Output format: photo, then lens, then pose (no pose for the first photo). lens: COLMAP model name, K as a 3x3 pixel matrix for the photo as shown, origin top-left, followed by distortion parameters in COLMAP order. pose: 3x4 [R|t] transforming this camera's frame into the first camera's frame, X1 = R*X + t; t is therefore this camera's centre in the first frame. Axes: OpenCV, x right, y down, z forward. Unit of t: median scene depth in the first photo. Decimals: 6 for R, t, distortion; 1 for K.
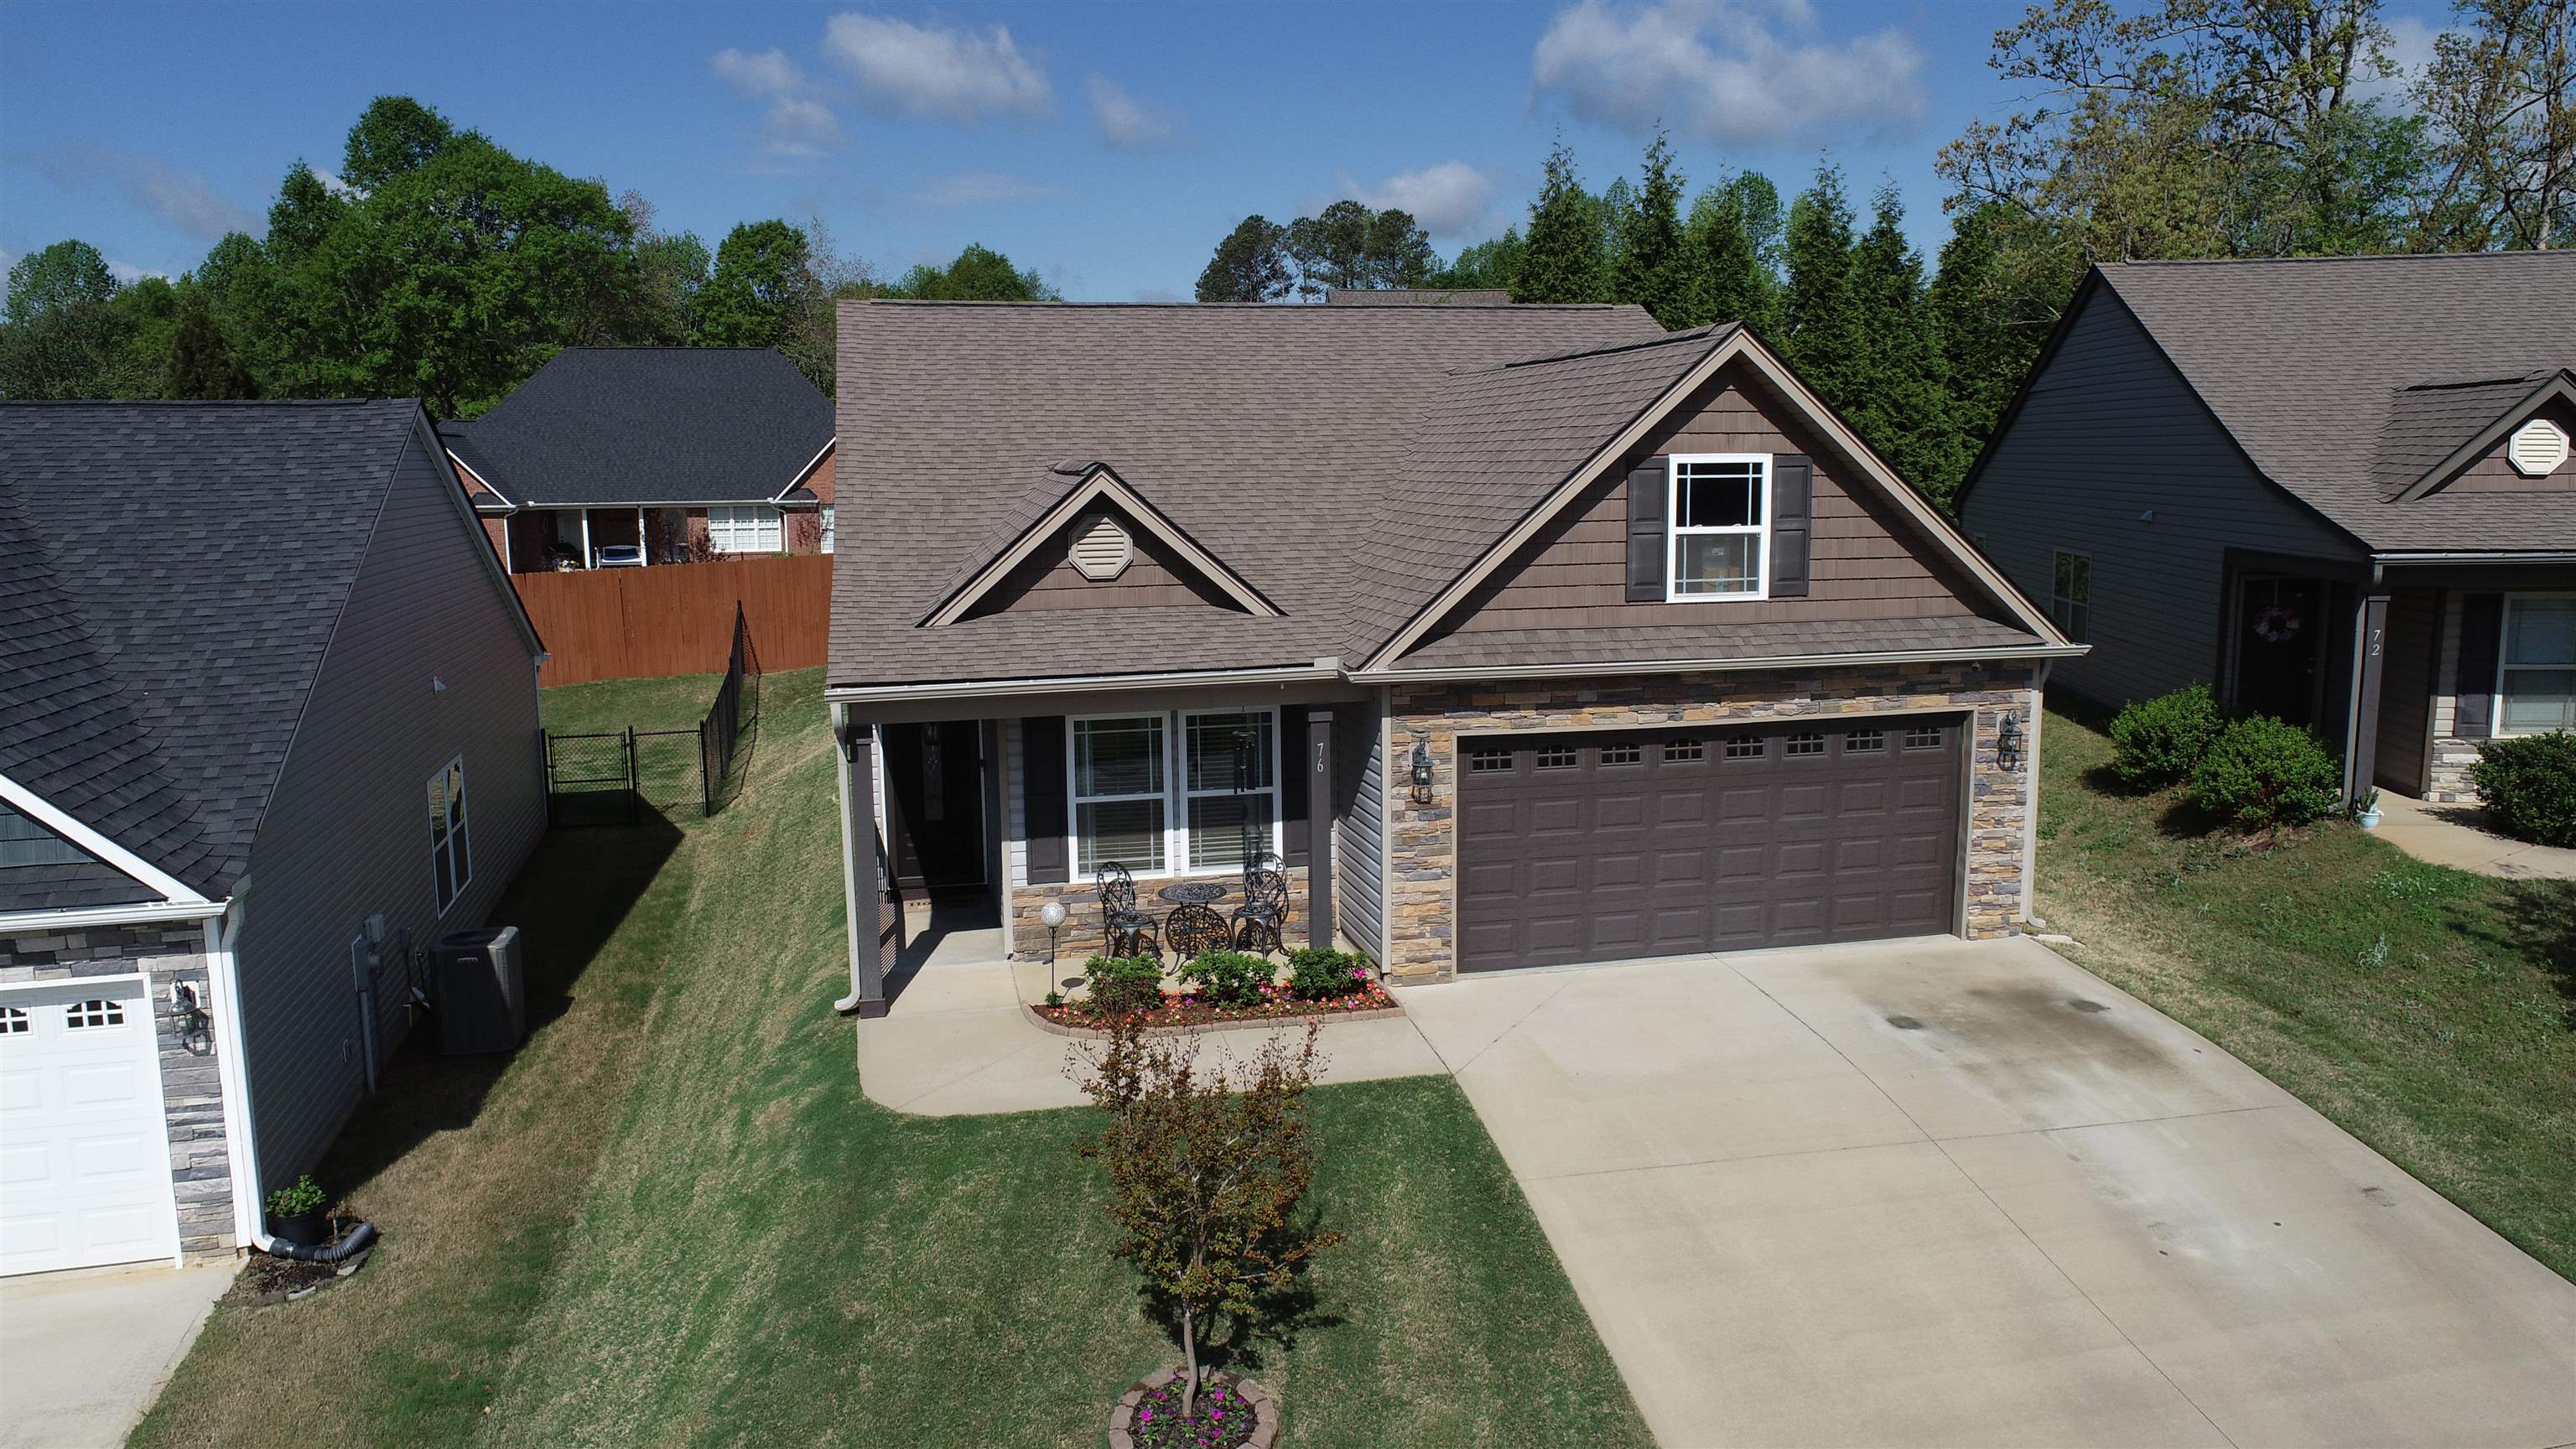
lens RADIAL K [[1727.8, 0, 1294.9], [0, 1727.8, 731.9], [0, 0, 1]] dist [-0.001086, -0.005650]
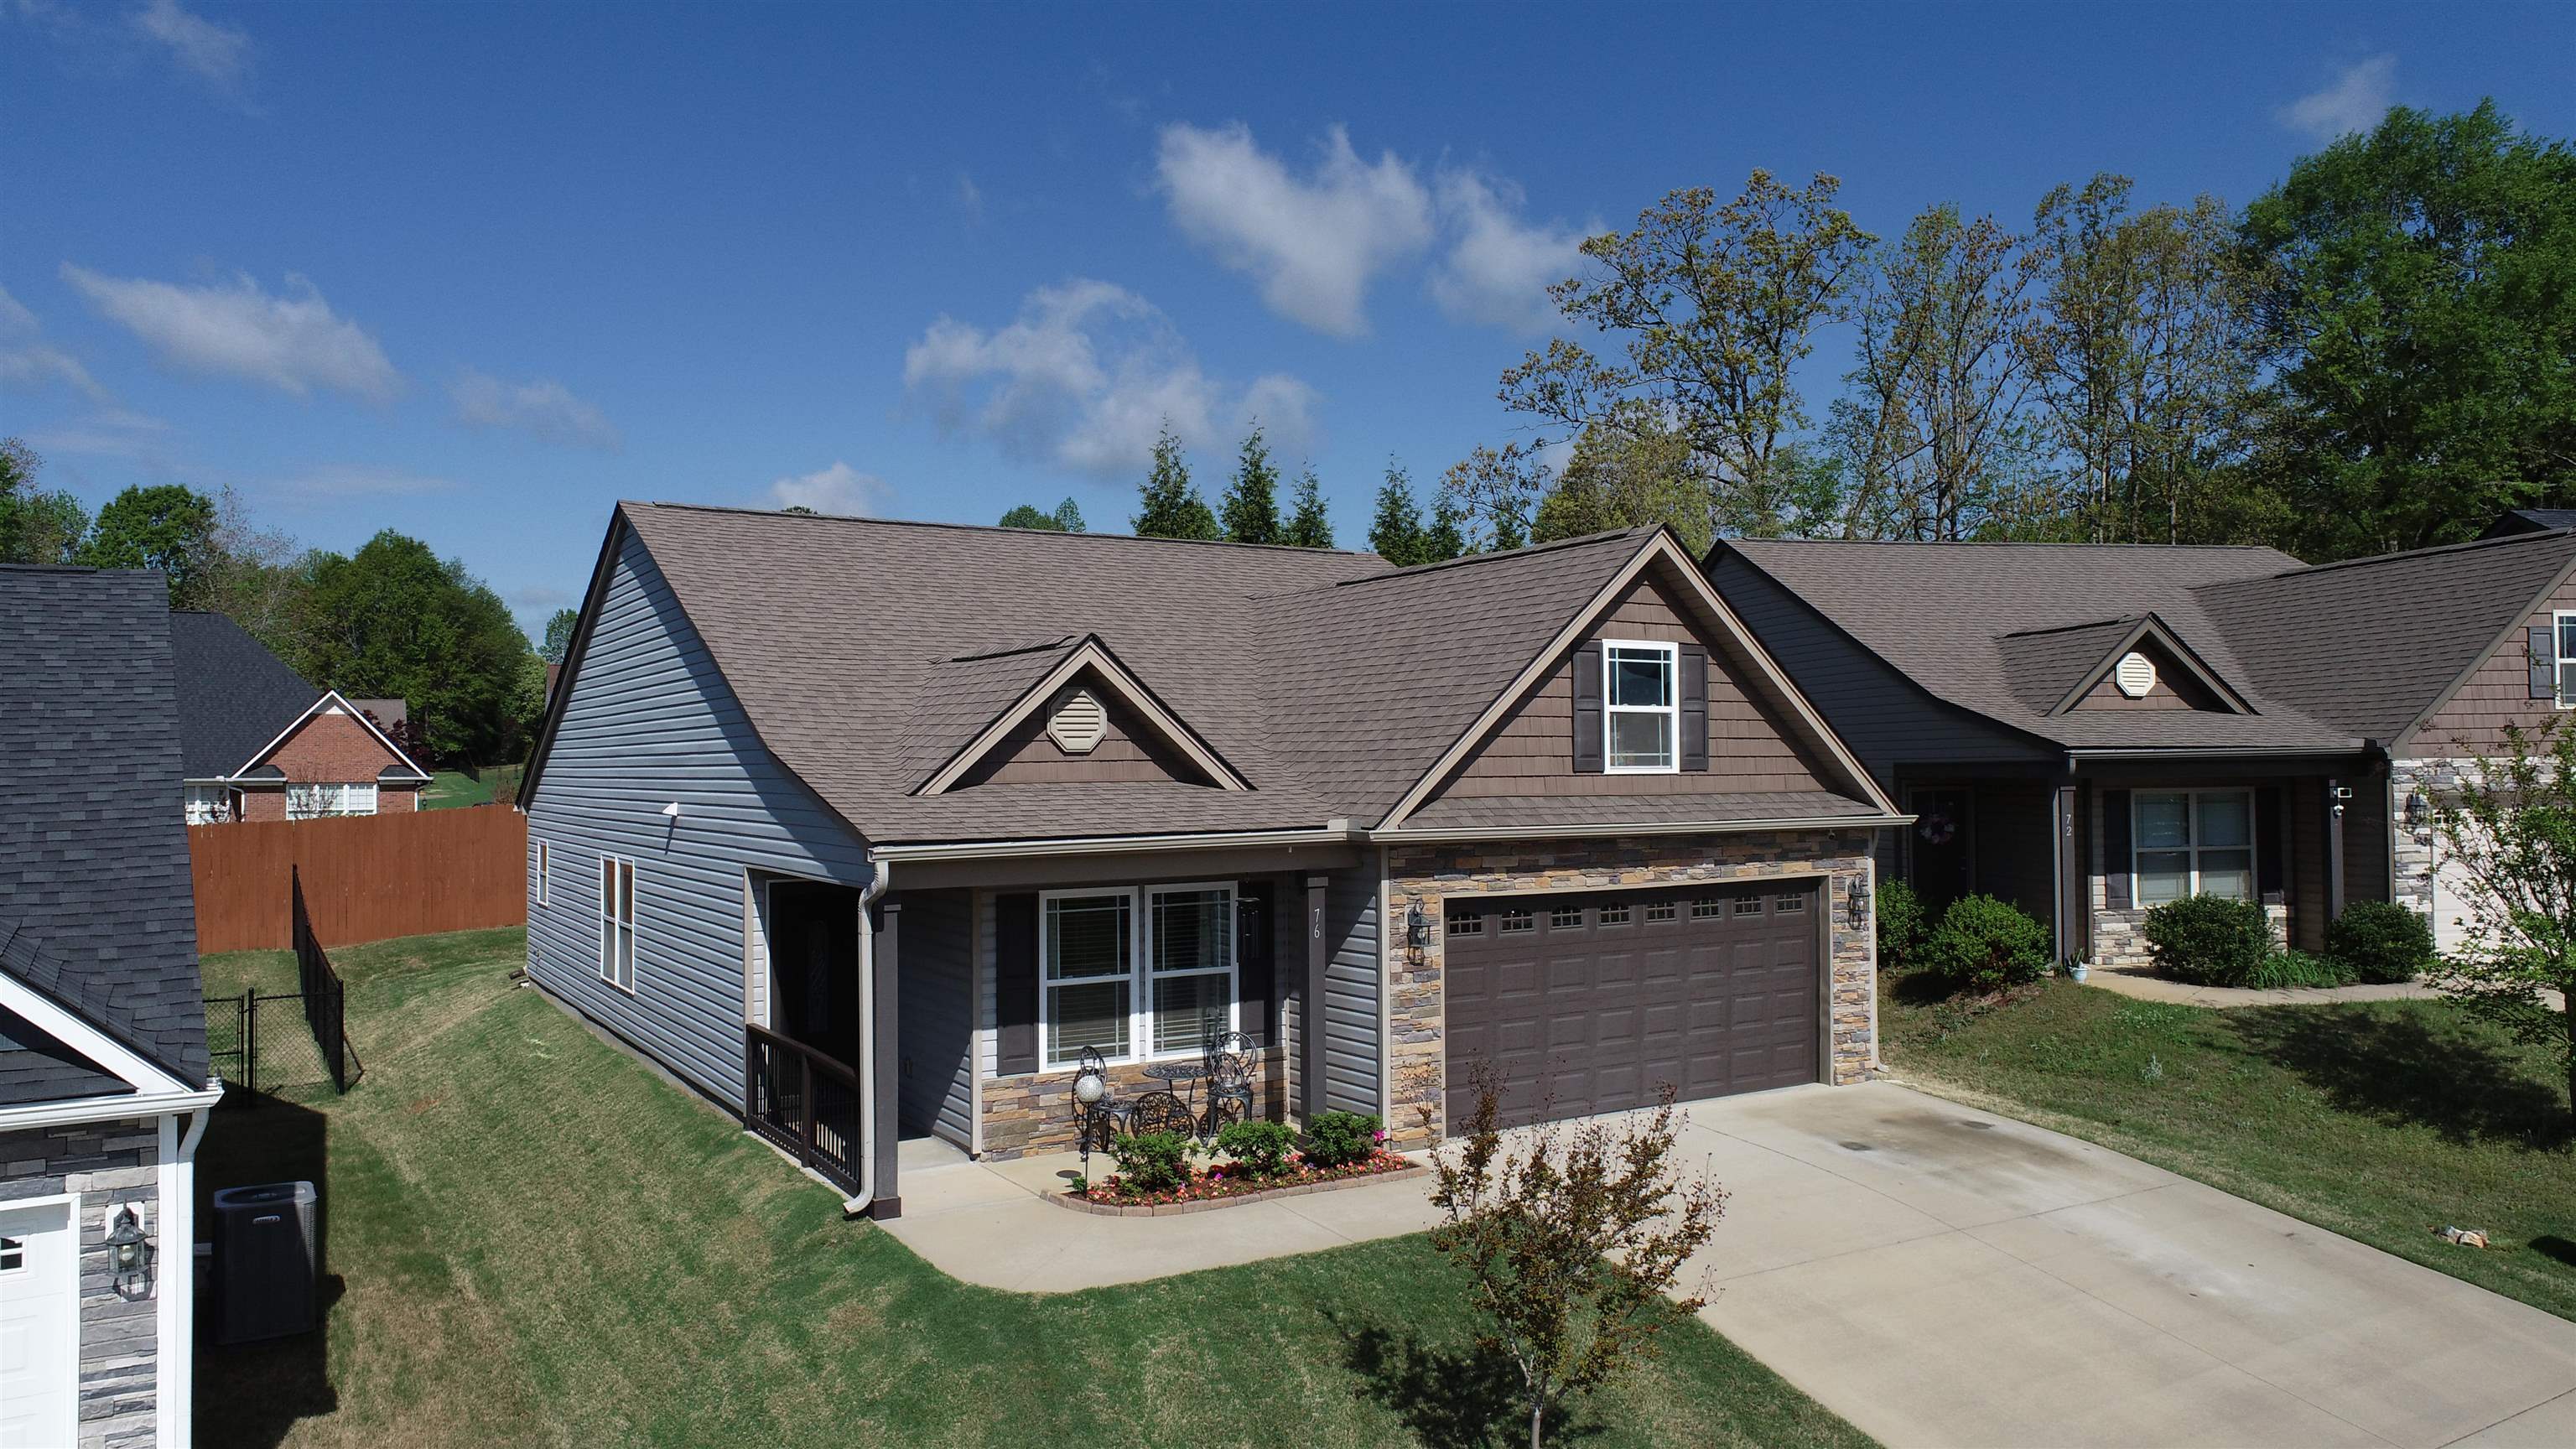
lens RADIAL K [[1727.8, 0, 1294.9], [0, 1727.8, 736.1], [0, 0, 1]] dist [-0.001086, -0.005650]
pose [[0.946091, 0.009877, 0.323751, -0.313621], [0.047453, 0.984524, -0.168706, 0.073959], [-0.320407, 0.174974, 0.930980, 0.045051]]
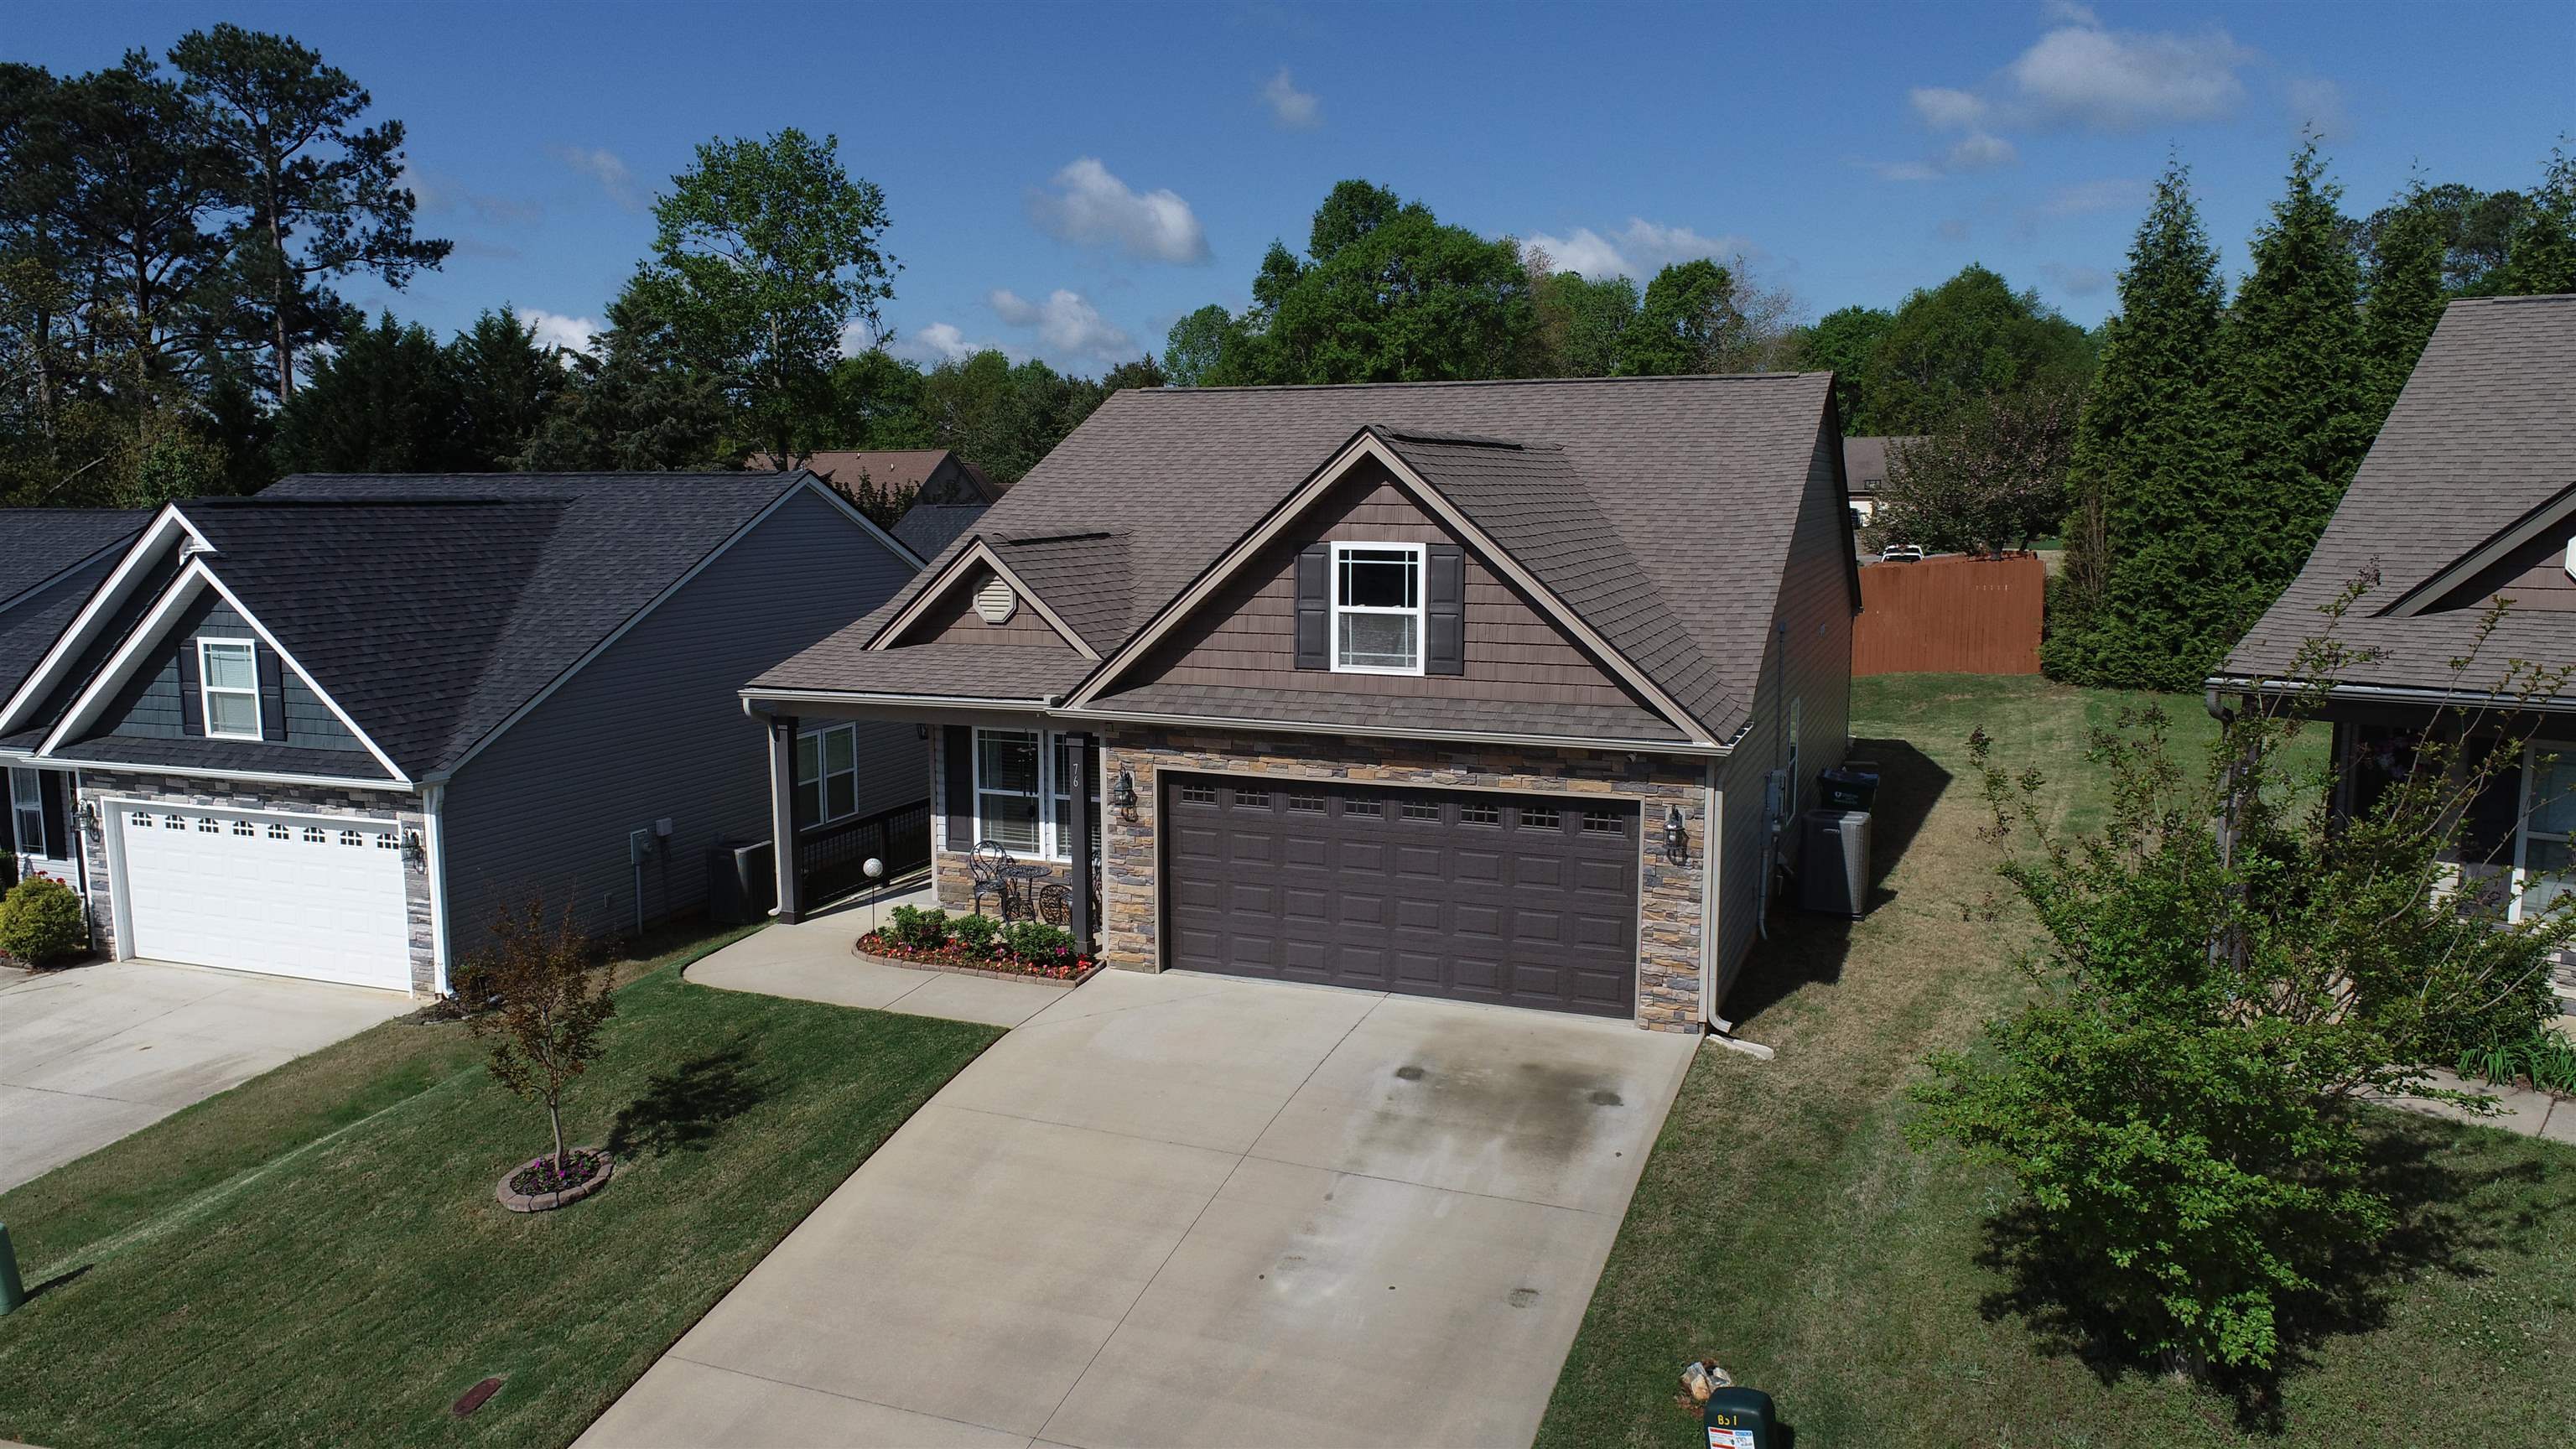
lens RADIAL K [[1727.8, 0, 1297.0], [0, 1727.8, 728.3], [0, 0, 1]] dist [-0.001086, -0.005650]
pose [[0.826012, 0.089718, -0.556466, 0.809169], [-0.097219, 0.995132, 0.016132, -0.052771], [0.555205, 0.040774, 0.830714, 0.048872]]
